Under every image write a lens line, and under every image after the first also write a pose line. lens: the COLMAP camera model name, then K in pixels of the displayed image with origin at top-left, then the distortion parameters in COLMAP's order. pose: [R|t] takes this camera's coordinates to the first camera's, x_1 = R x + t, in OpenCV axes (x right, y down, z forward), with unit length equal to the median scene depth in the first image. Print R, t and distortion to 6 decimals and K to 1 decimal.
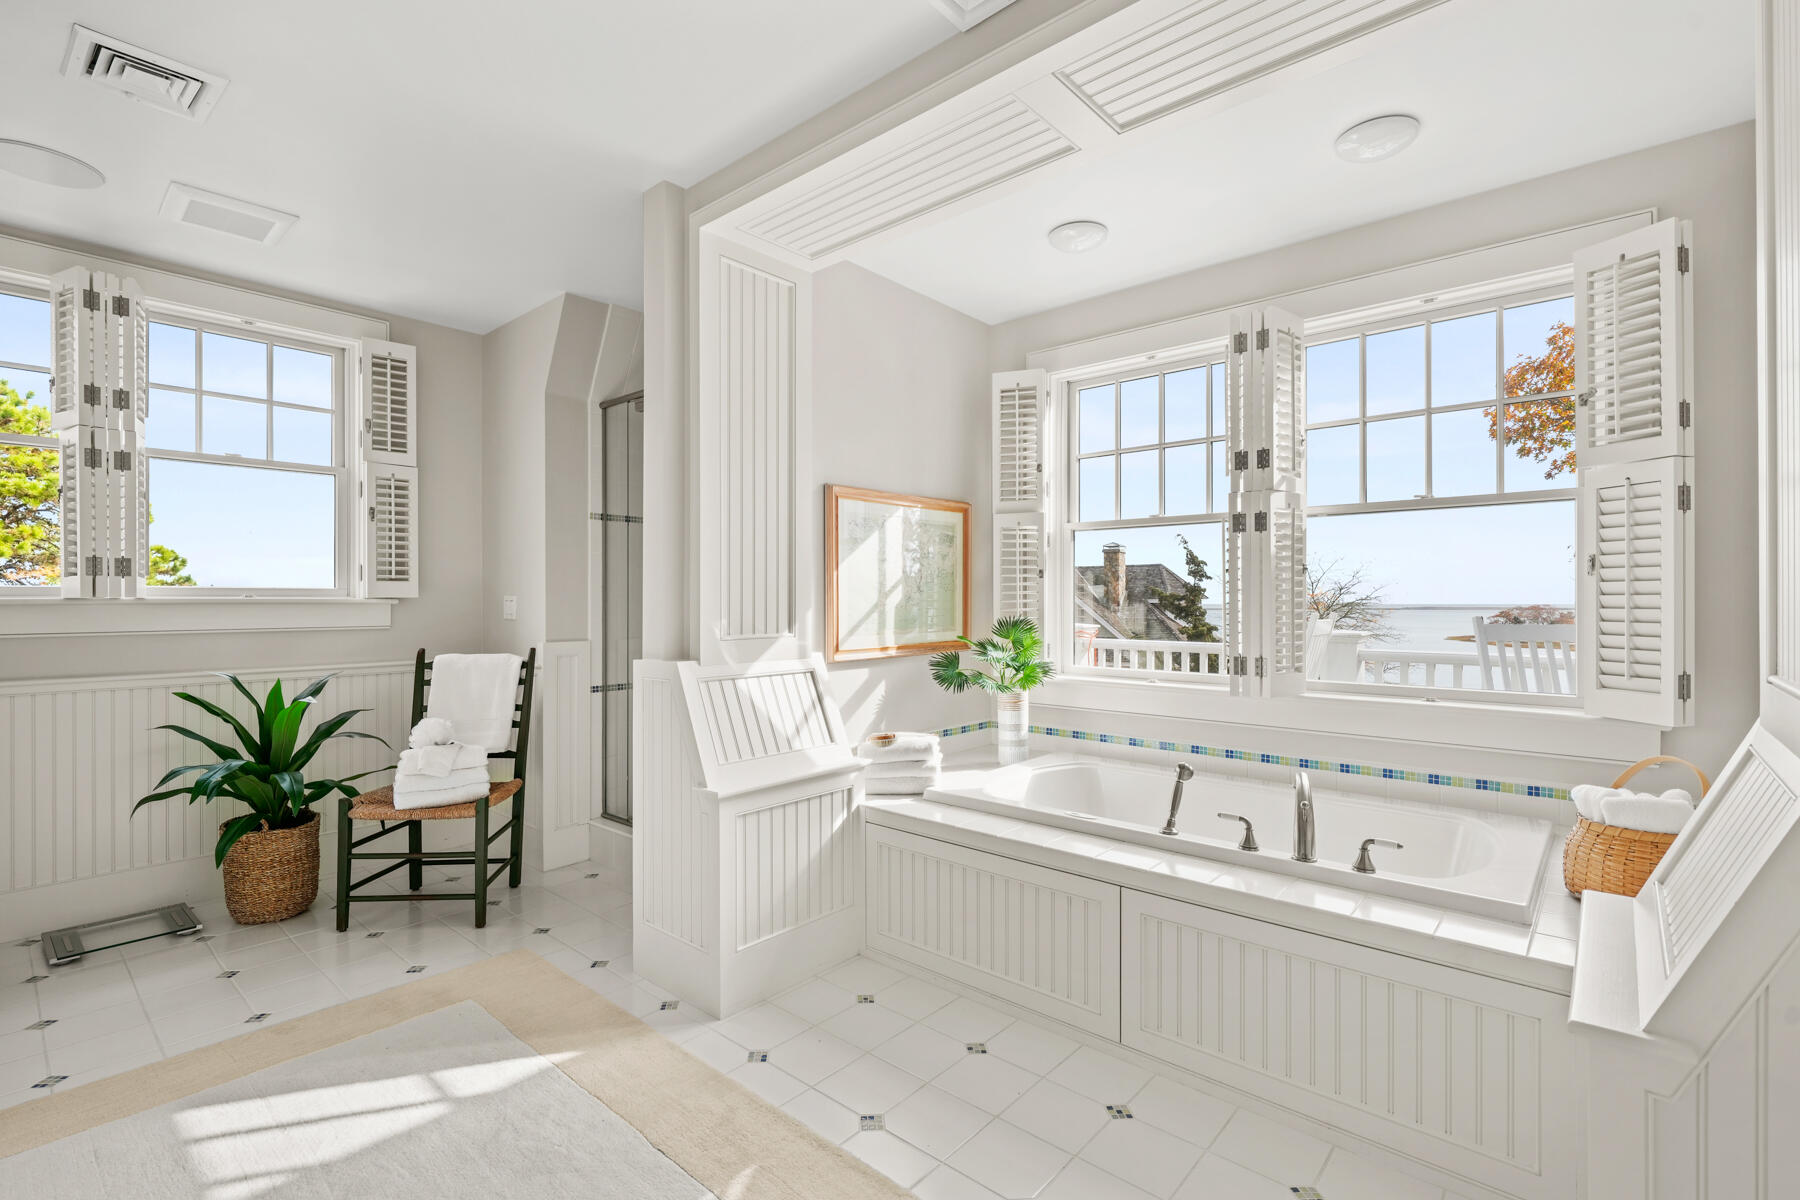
lens RADIAL K [[819.7, 0, 900.0], [0, 819.7, 600.0], [0, 0, 1]] dist [0.000216, 0.000853]
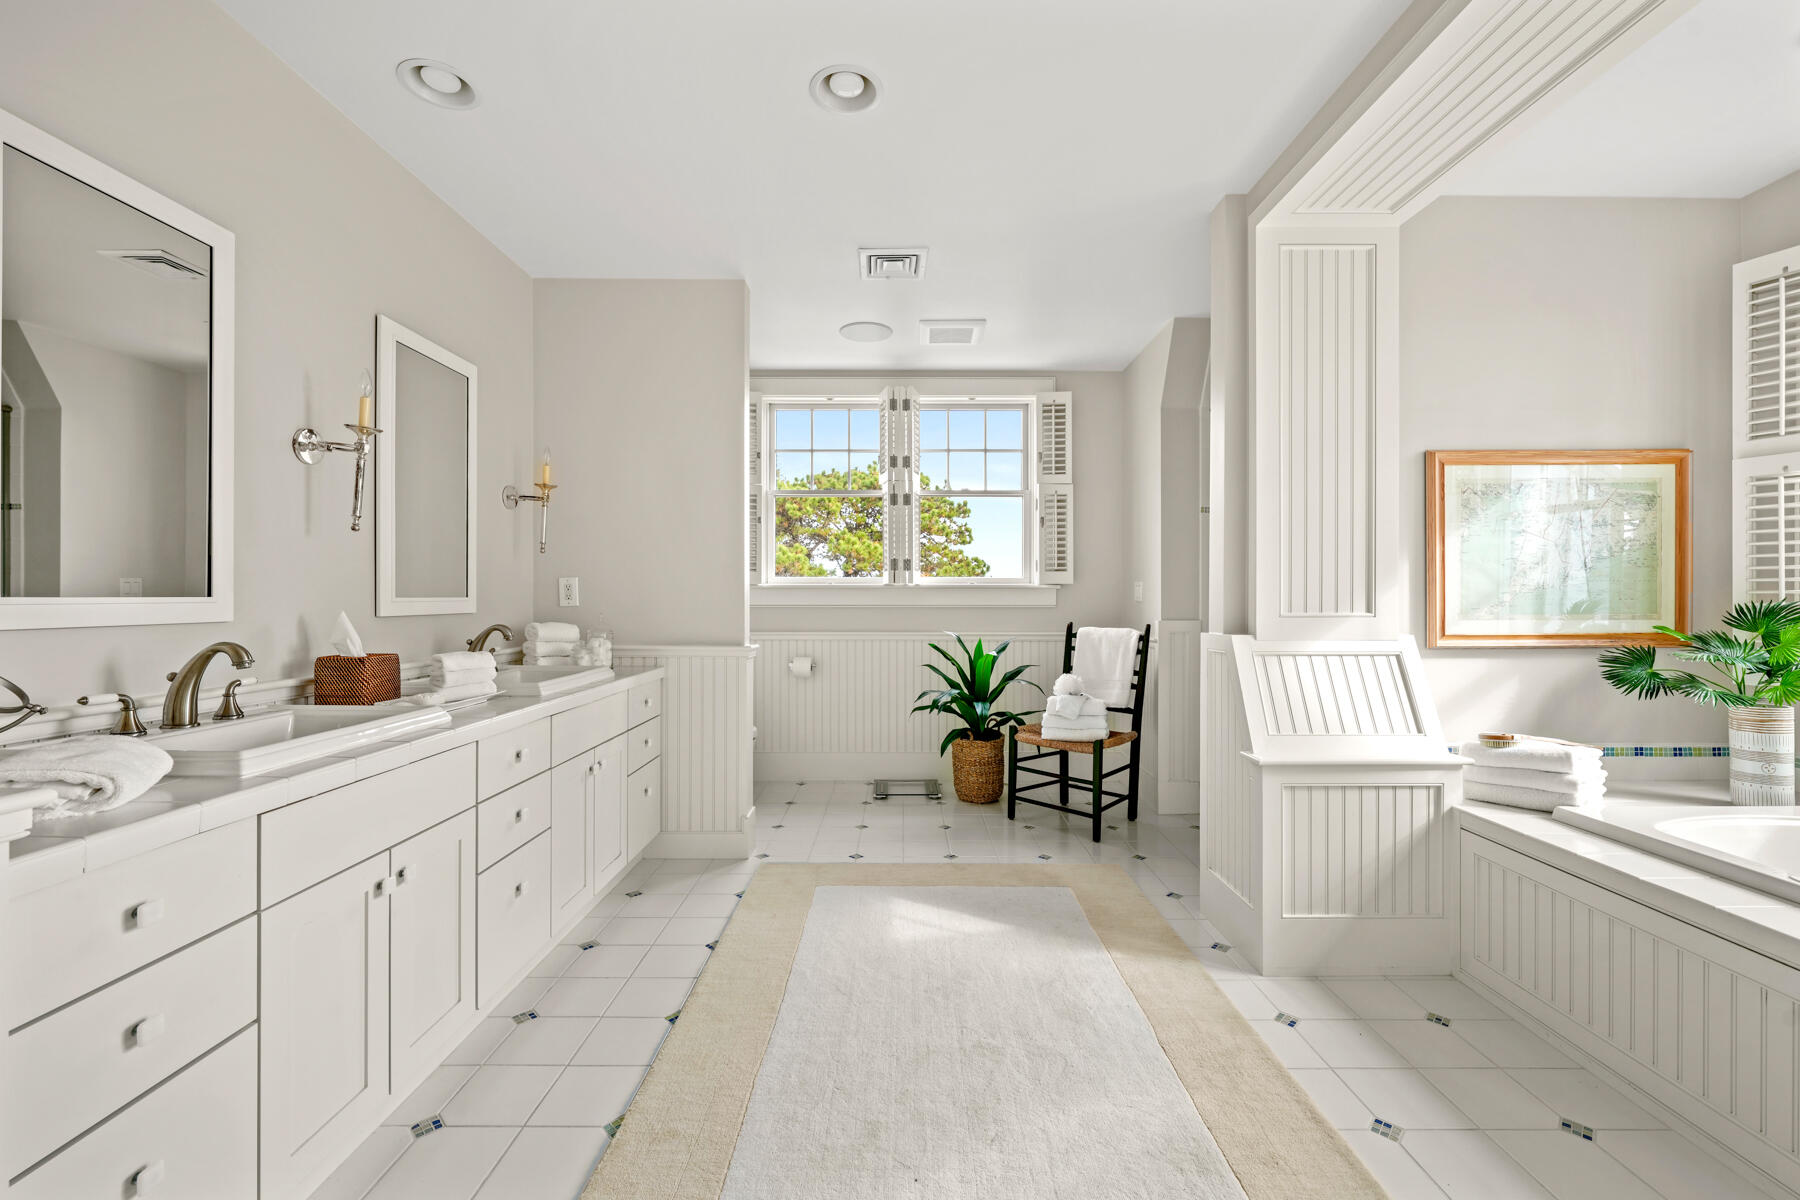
lens RADIAL K [[738.6, 0, 900.0], [0, 738.6, 600.0], [0, 0, 1]] dist [-0.000284, 0.000052]
pose [[0.660441, 0.006408, -0.750851, 0.135581], [-0.001314, 0.999972, 0.007378, 0.017302], [0.750877, -0.003886, 0.660431, 0.019186]]
